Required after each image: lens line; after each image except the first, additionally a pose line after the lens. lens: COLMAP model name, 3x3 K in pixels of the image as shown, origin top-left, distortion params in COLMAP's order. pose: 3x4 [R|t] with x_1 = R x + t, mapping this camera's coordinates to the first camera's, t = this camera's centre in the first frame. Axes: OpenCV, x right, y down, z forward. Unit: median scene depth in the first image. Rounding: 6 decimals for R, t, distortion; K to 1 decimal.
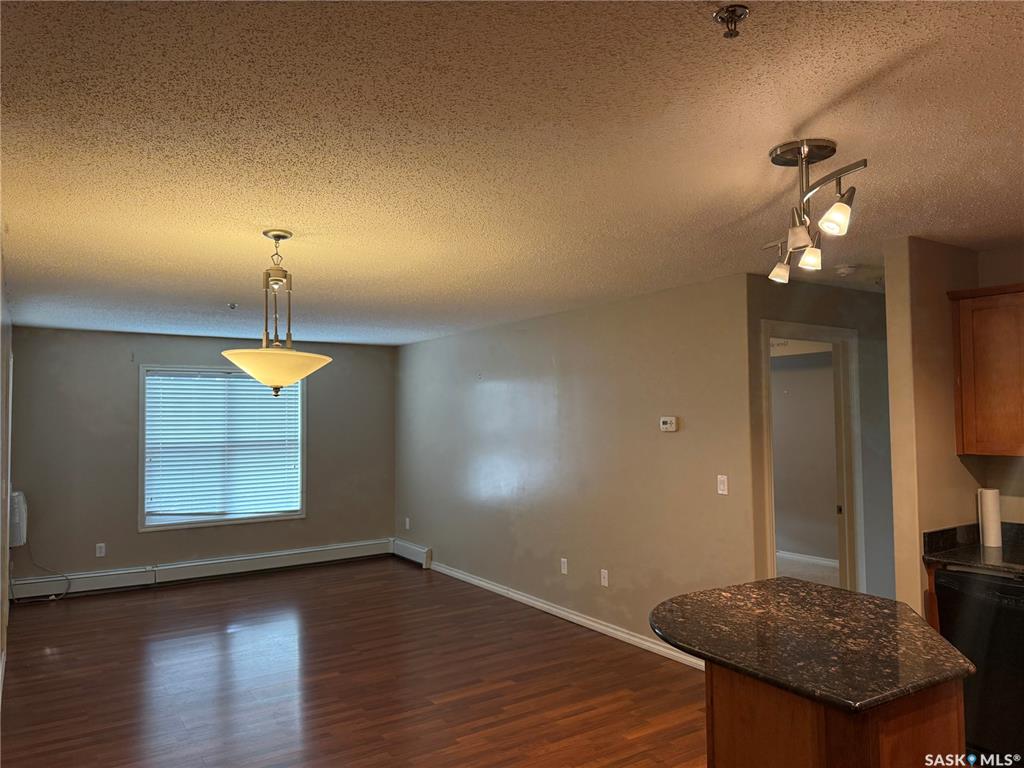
lens RADIAL K [[716.9, 0, 508.7], [0, 716.9, 381.4], [0, 0, 1]] dist [0.047219, -0.060031]
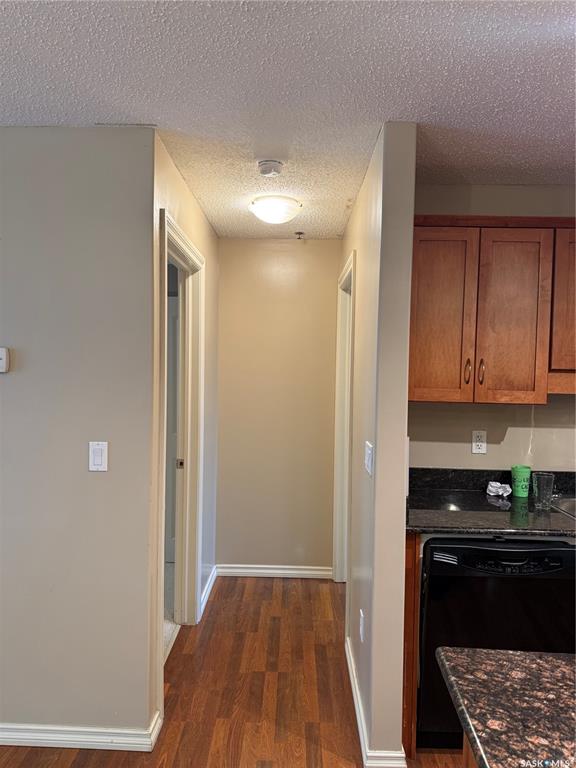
lens RADIAL K [[537.7, 0, 282.1], [0, 537.7, 390.0], [0, 0, 1]] dist [0.047219, -0.060031]
pose [[0.567865, -0.016357, 0.822959, -0.008179], [-0.065726, 0.995709, 0.065144, 0.054728], [-0.820493, -0.091083, 0.564354, 0.770974]]
